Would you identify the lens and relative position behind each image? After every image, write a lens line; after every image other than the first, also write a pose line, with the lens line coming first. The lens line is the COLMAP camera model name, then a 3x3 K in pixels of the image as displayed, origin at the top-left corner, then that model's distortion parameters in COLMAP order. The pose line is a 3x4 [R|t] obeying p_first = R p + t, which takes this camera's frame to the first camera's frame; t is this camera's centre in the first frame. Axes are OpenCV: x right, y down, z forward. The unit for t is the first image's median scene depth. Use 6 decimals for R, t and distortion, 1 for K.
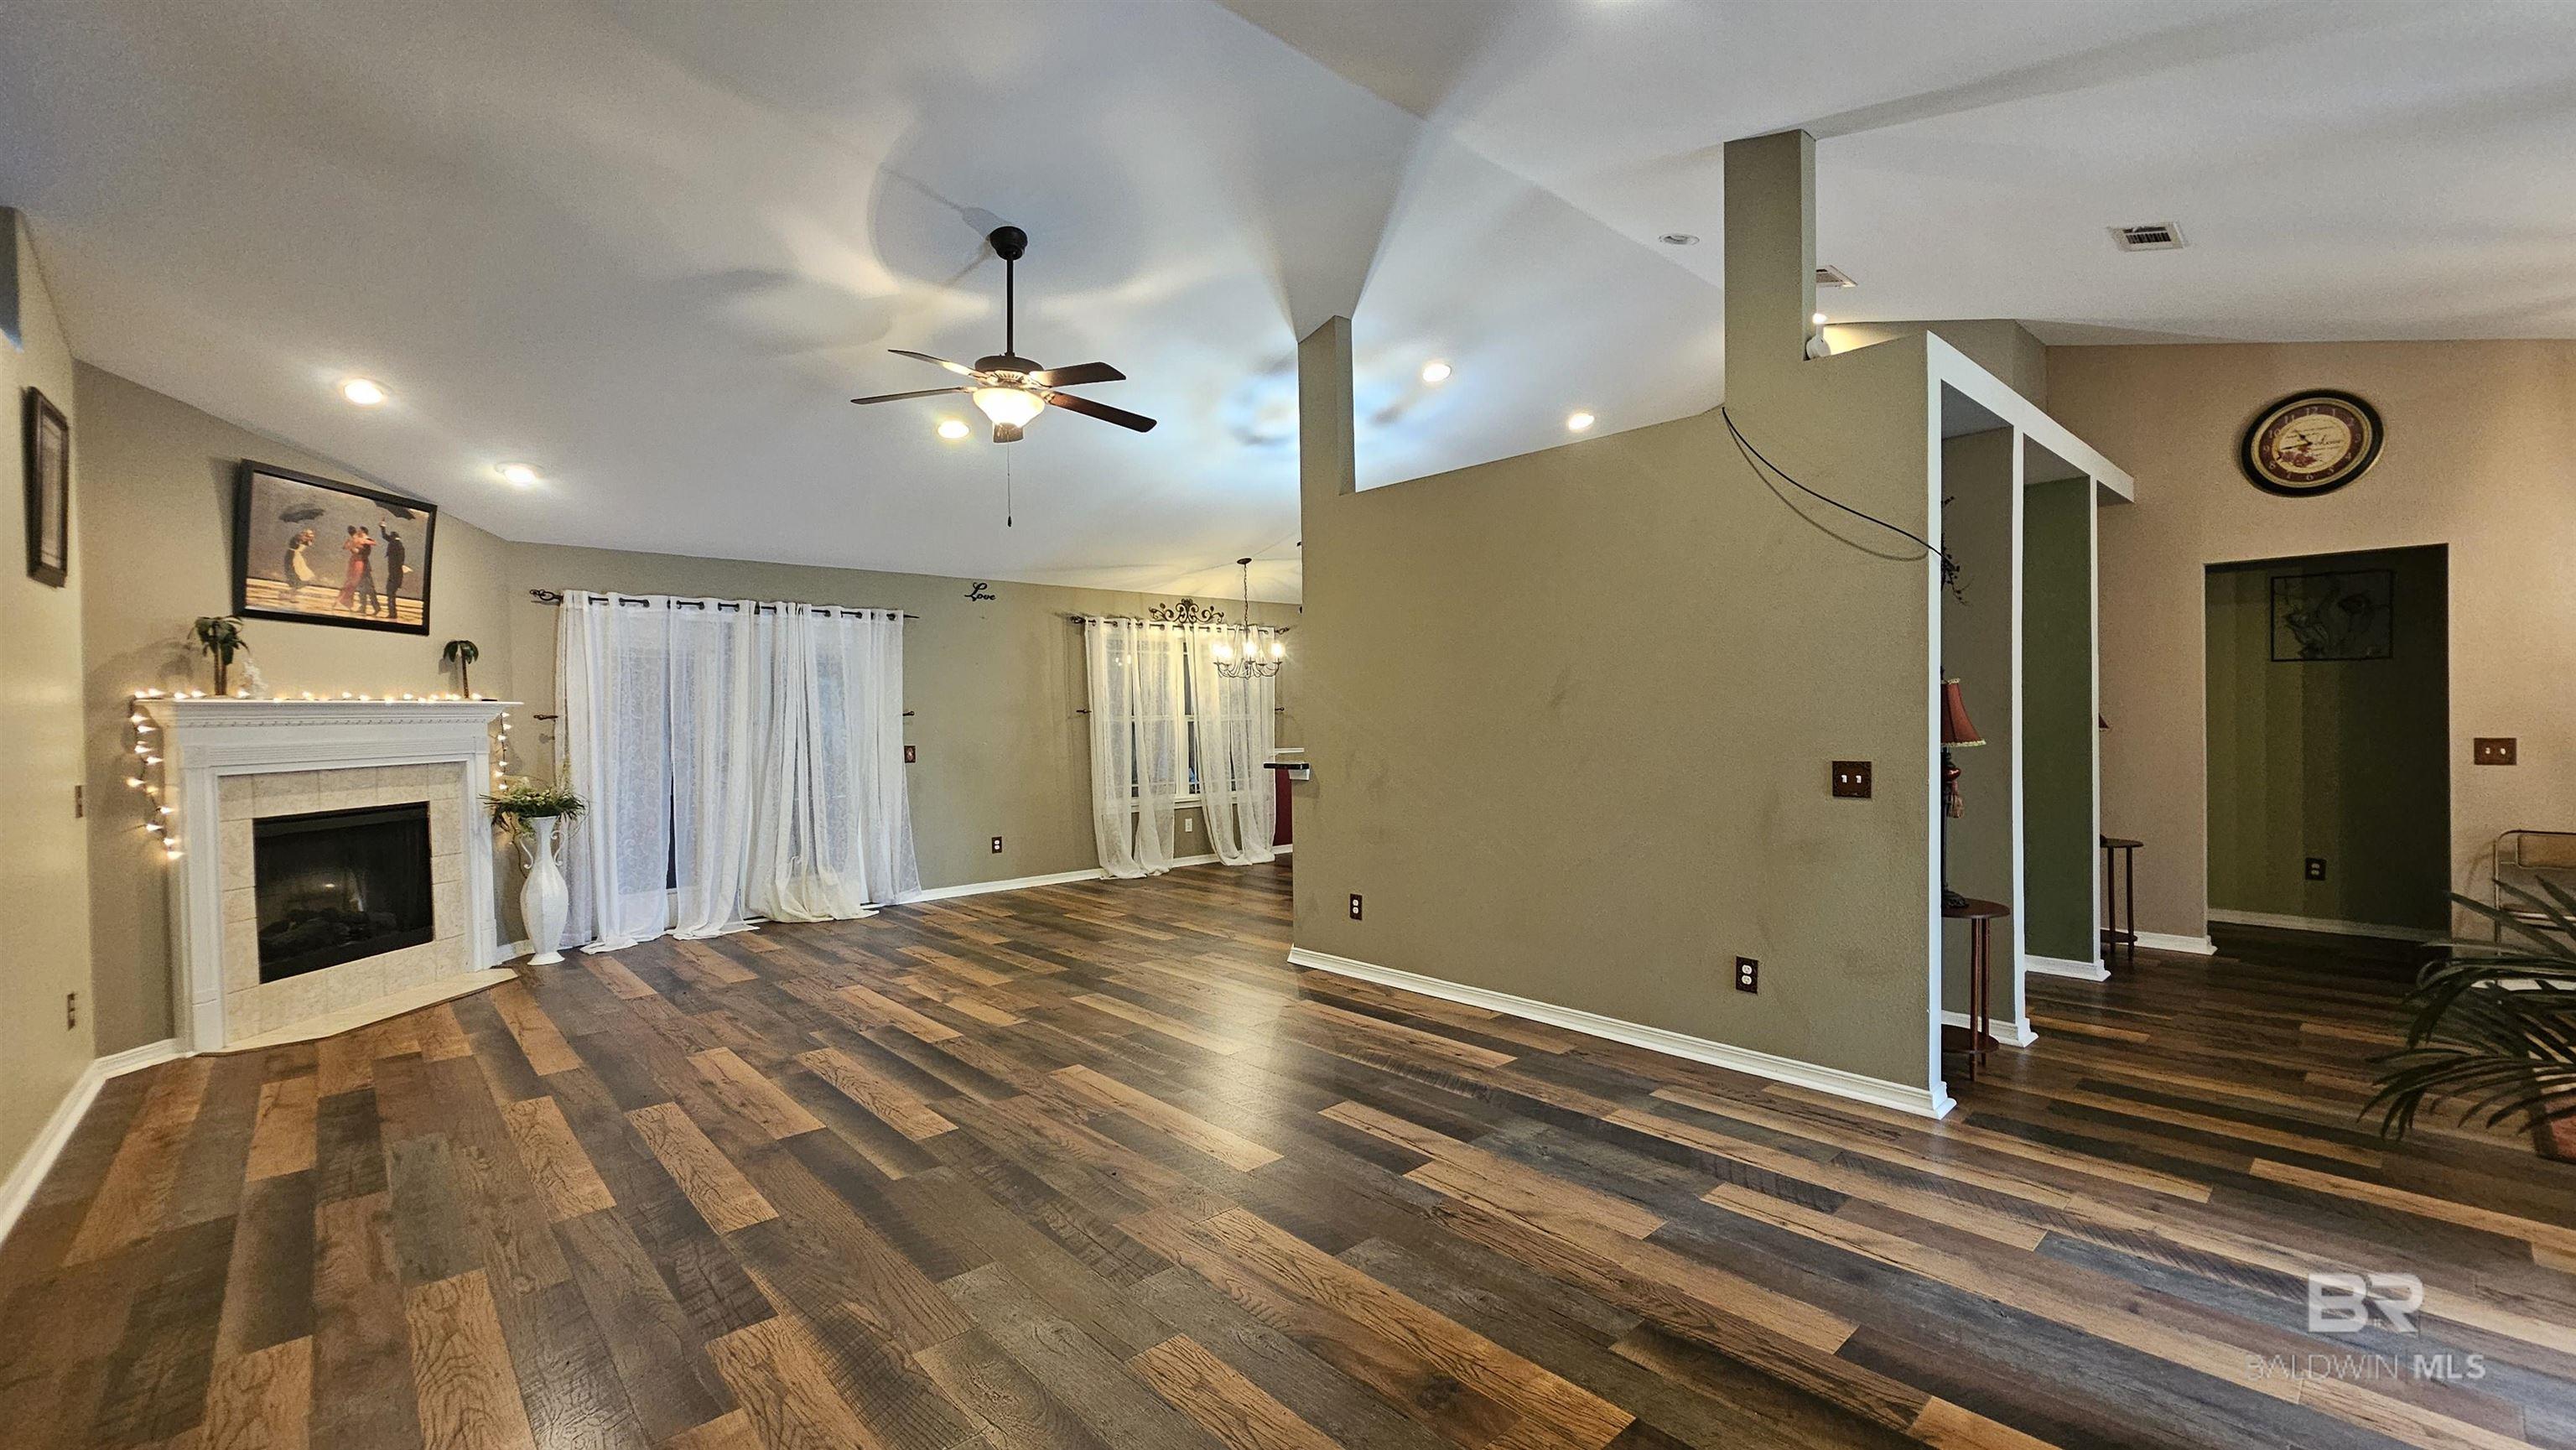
lens RADIAL K [[1049.5, 0, 1306.2], [0, 1049.5, 726.8], [0, 0, 1]] dist [-0.000463, -0.000198]
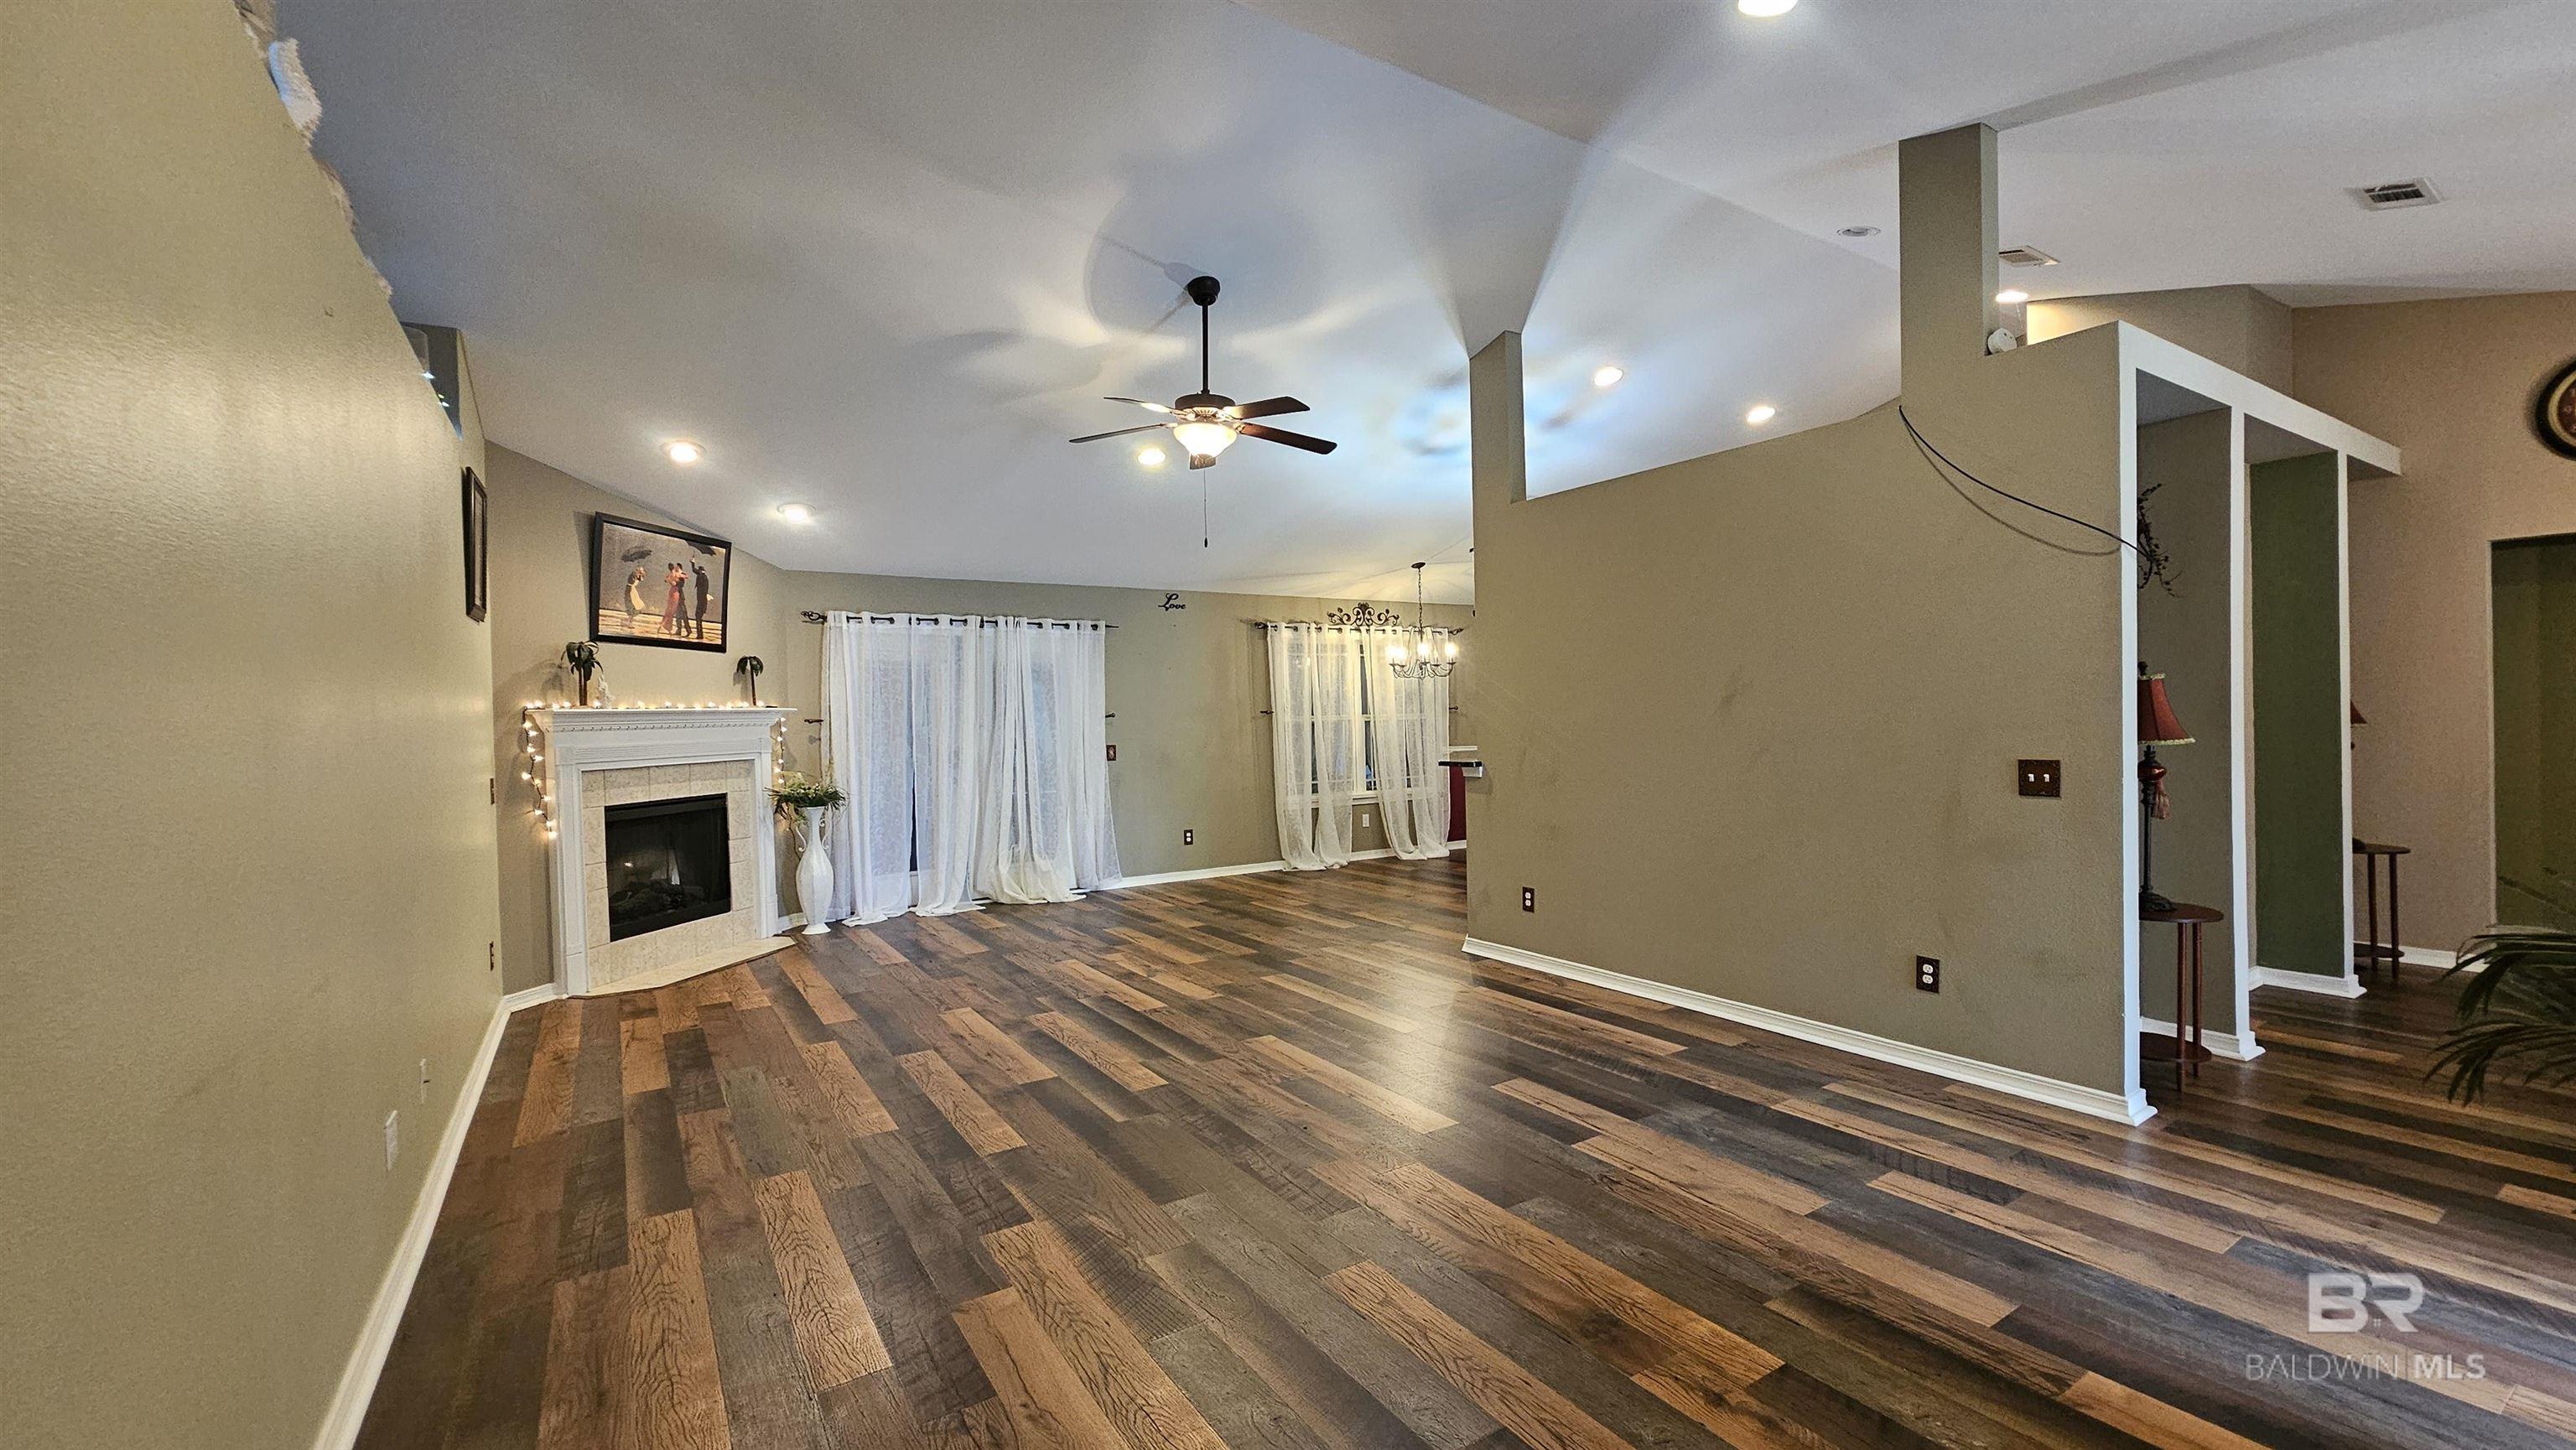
lens RADIAL K [[1049.5, 0, 1306.2], [0, 1049.5, 726.8], [0, 0, 1]] dist [-0.000463, -0.000198]
pose [[0.986351, -0.004804, -0.164584, 0.002691], [0.005217, 0.999984, 0.002080, -0.003223], [0.164571, -0.002911, 0.986361, -0.073270]]
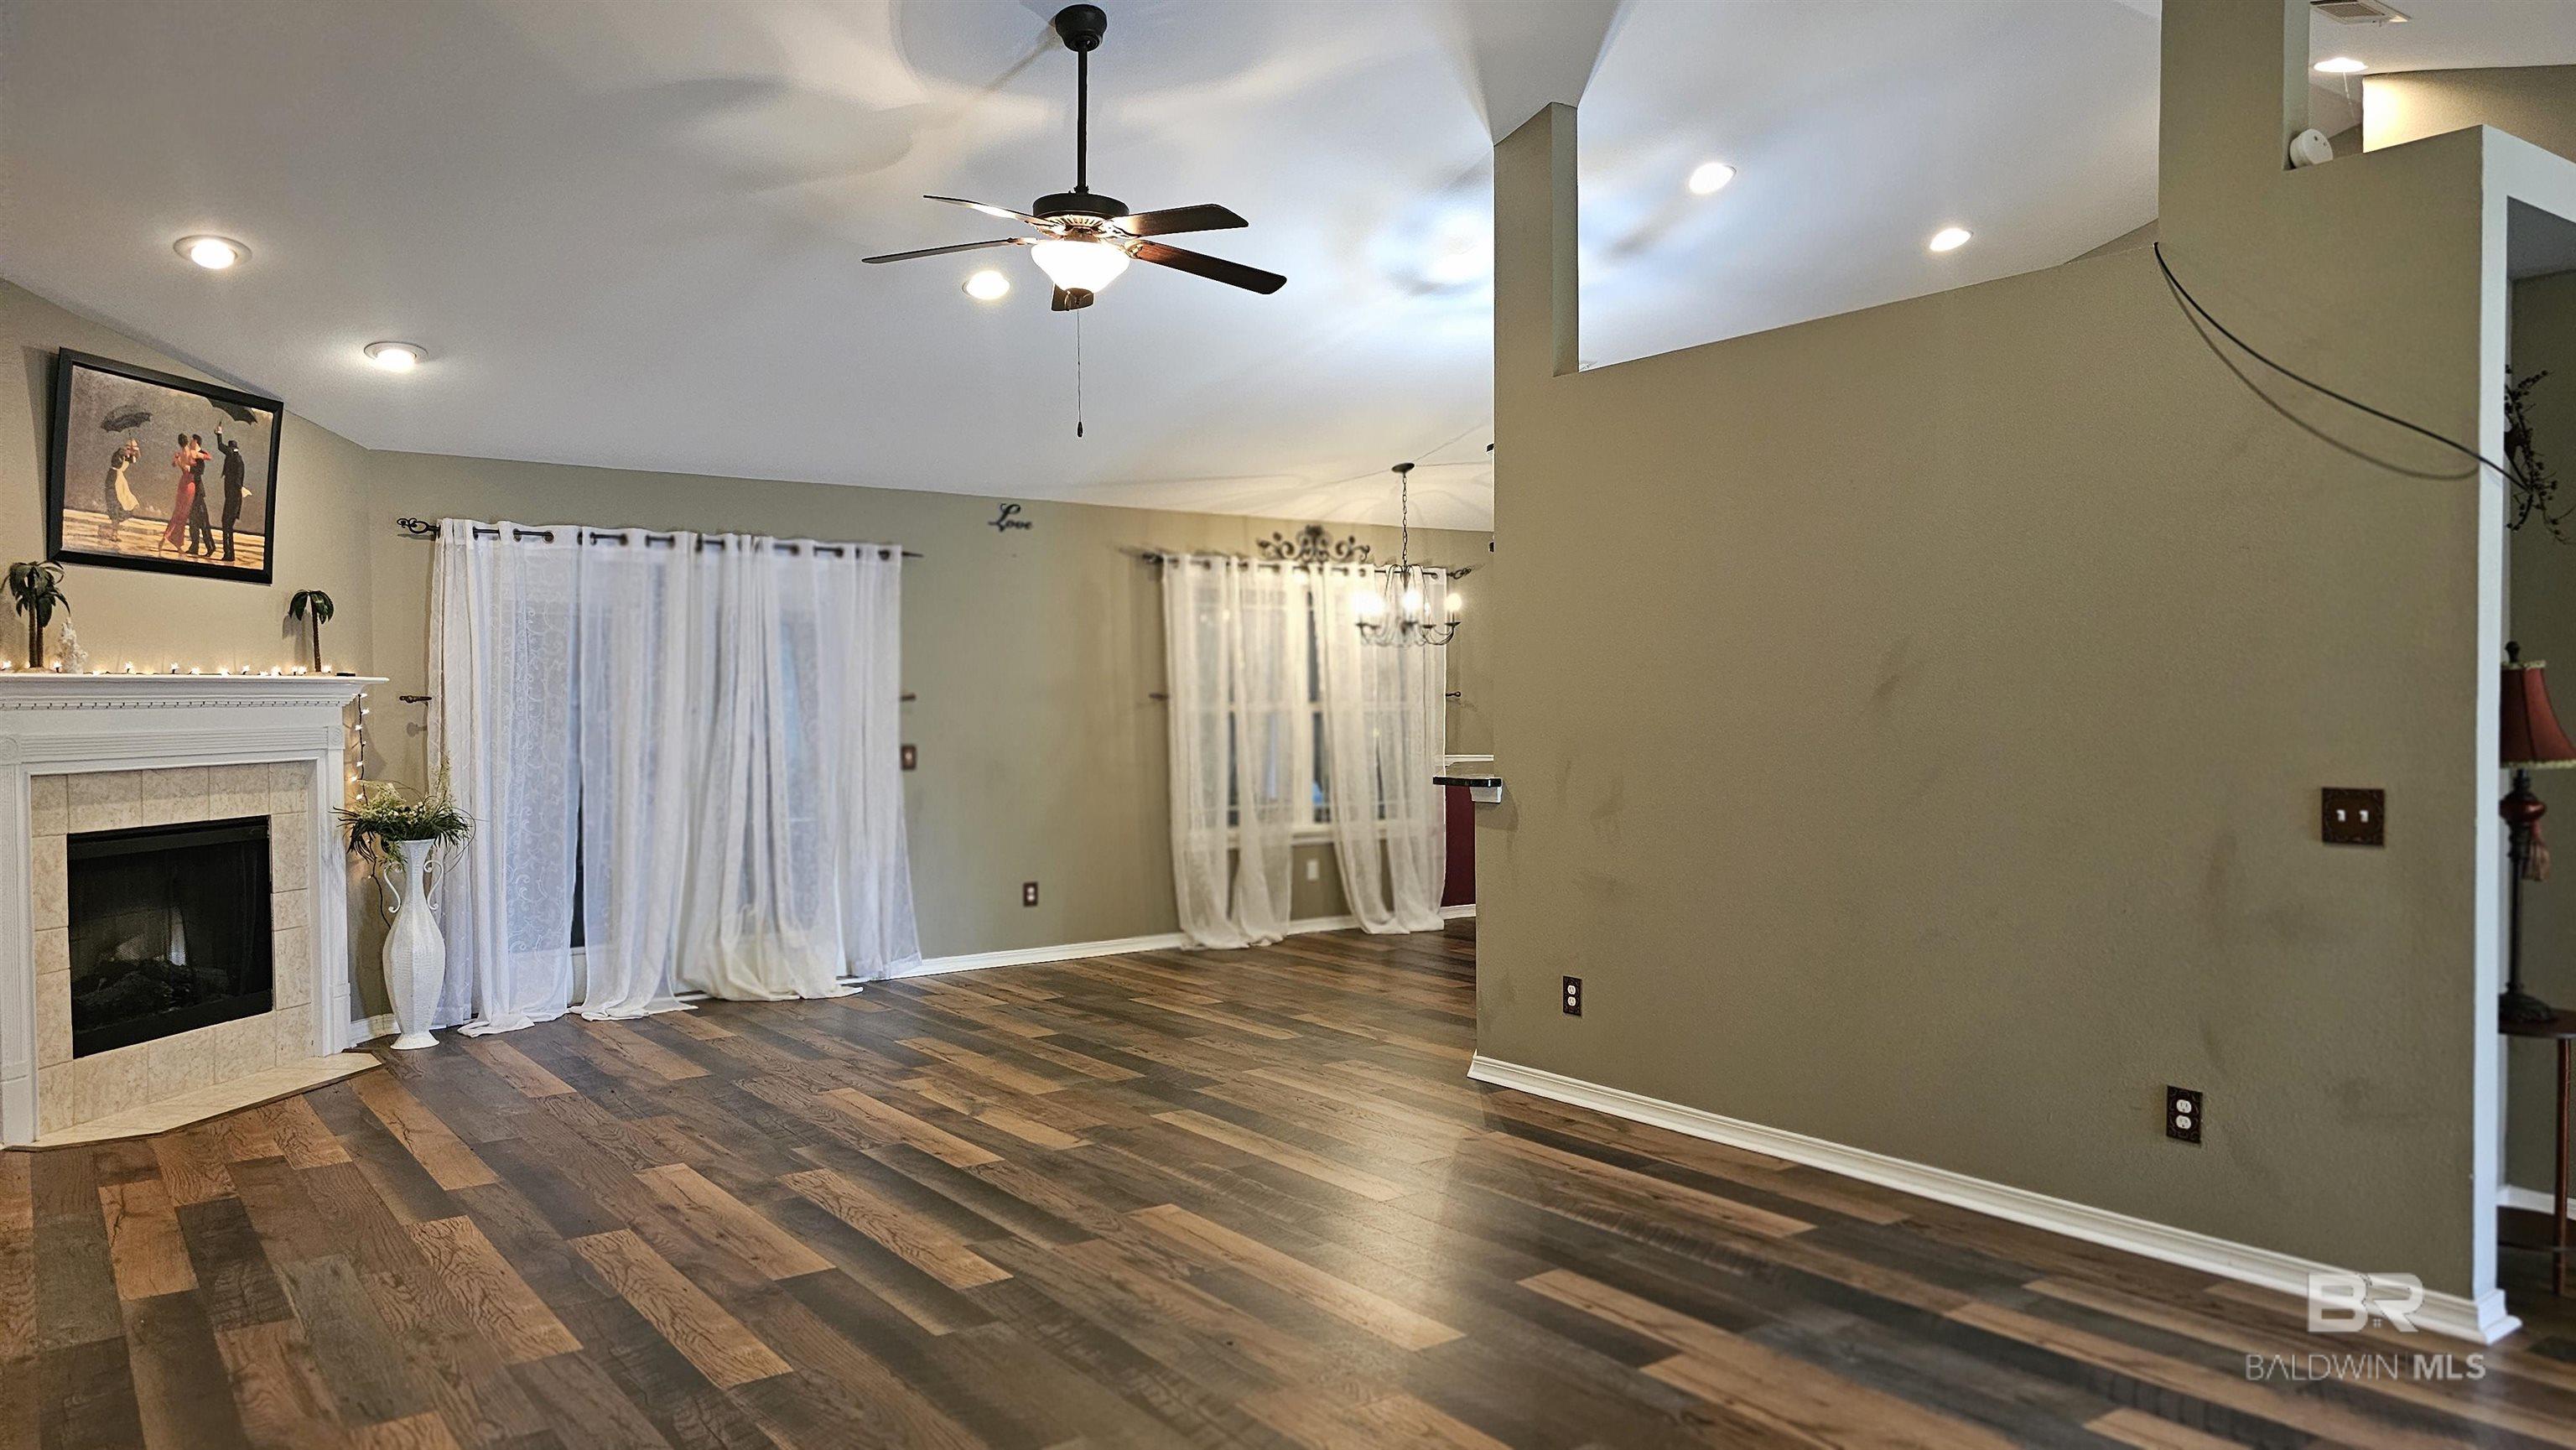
lens RADIAL K [[1709.6, 0, 1288.0], [0, 1709.6, 725.0], [0, 0, 1]] dist [0.076470, -0.076173]
pose [[0.992958, 0.010625, -0.117989, -0.006087], [-0.010212, 0.999939, 0.004108, -0.003358], [0.118025, -0.002874, 0.993006, -0.123726]]
